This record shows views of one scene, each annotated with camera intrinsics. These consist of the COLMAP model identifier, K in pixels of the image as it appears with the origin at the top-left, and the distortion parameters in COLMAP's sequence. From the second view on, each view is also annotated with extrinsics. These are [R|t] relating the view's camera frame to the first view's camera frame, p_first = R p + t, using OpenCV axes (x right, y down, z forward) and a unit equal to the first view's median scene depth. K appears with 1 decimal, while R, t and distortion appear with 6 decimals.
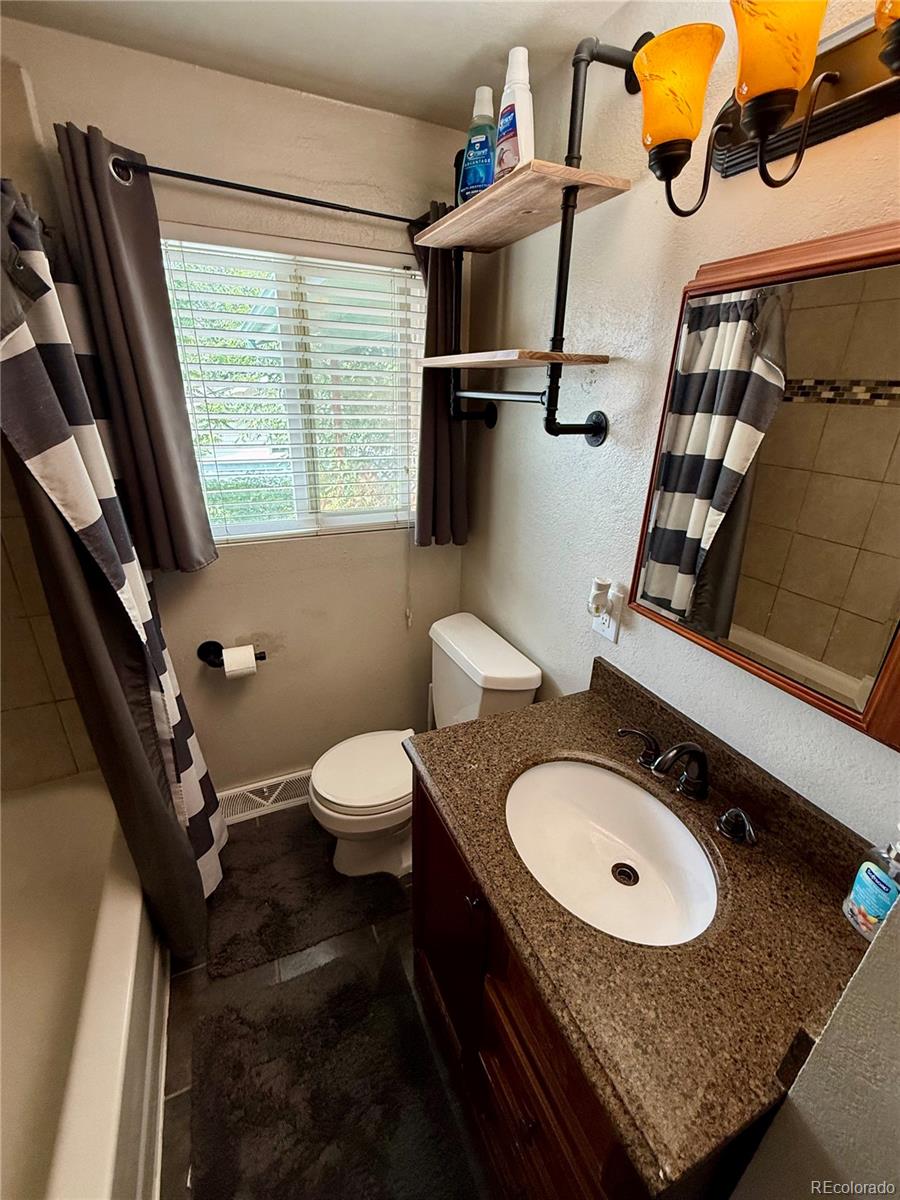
lens RADIAL K [[502.5, 0, 450.1], [0, 502.5, 602.2], [0, 0, 1]] dist [0.003095, 0.000883]
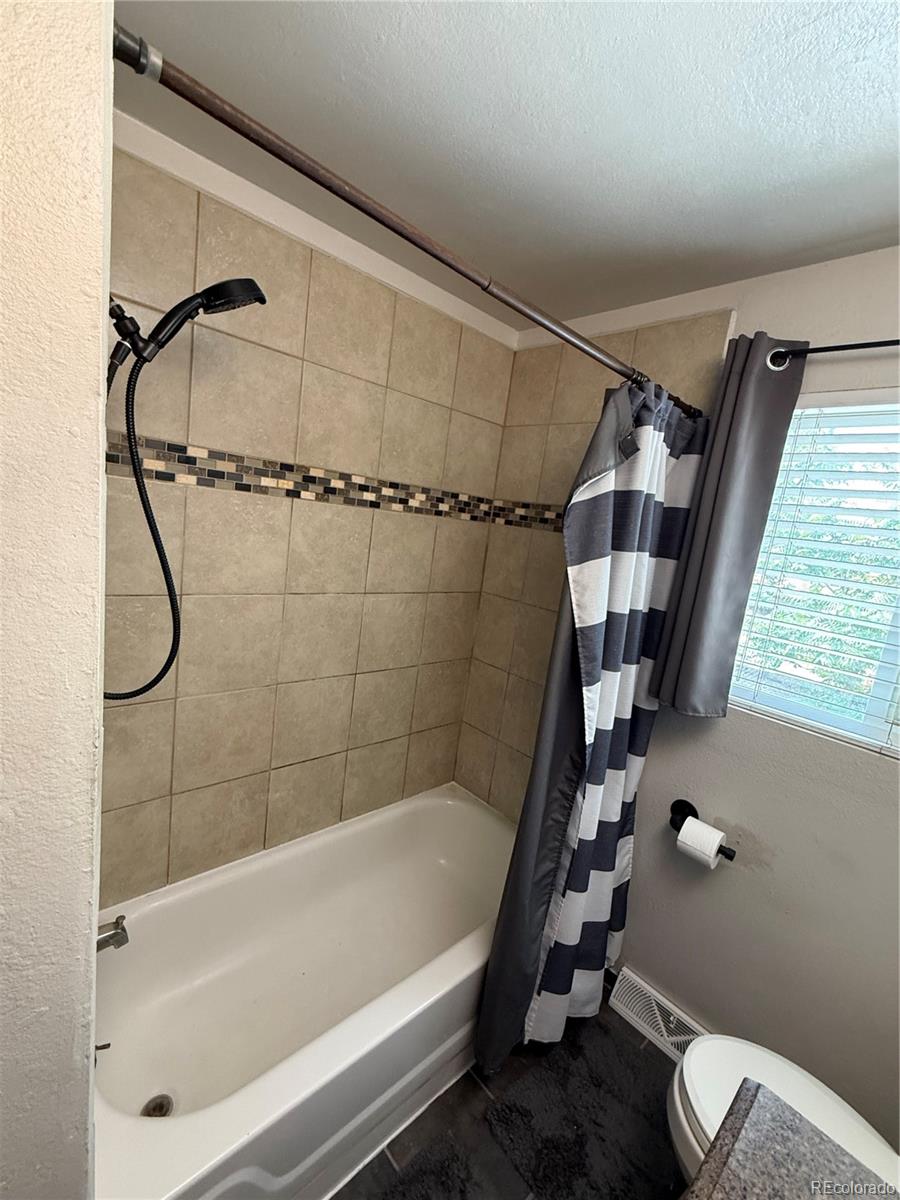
lens RADIAL K [[502.5, 0, 447.8], [0, 502.5, 603.2], [0, 0, 1]] dist [0.003095, 0.000883]
pose [[0.316167, 0.173350, -0.932732, 0.209153], [-0.484438, 0.874824, -0.001622, -0.030112], [0.815695, 0.452363, 0.360568, 0.218641]]
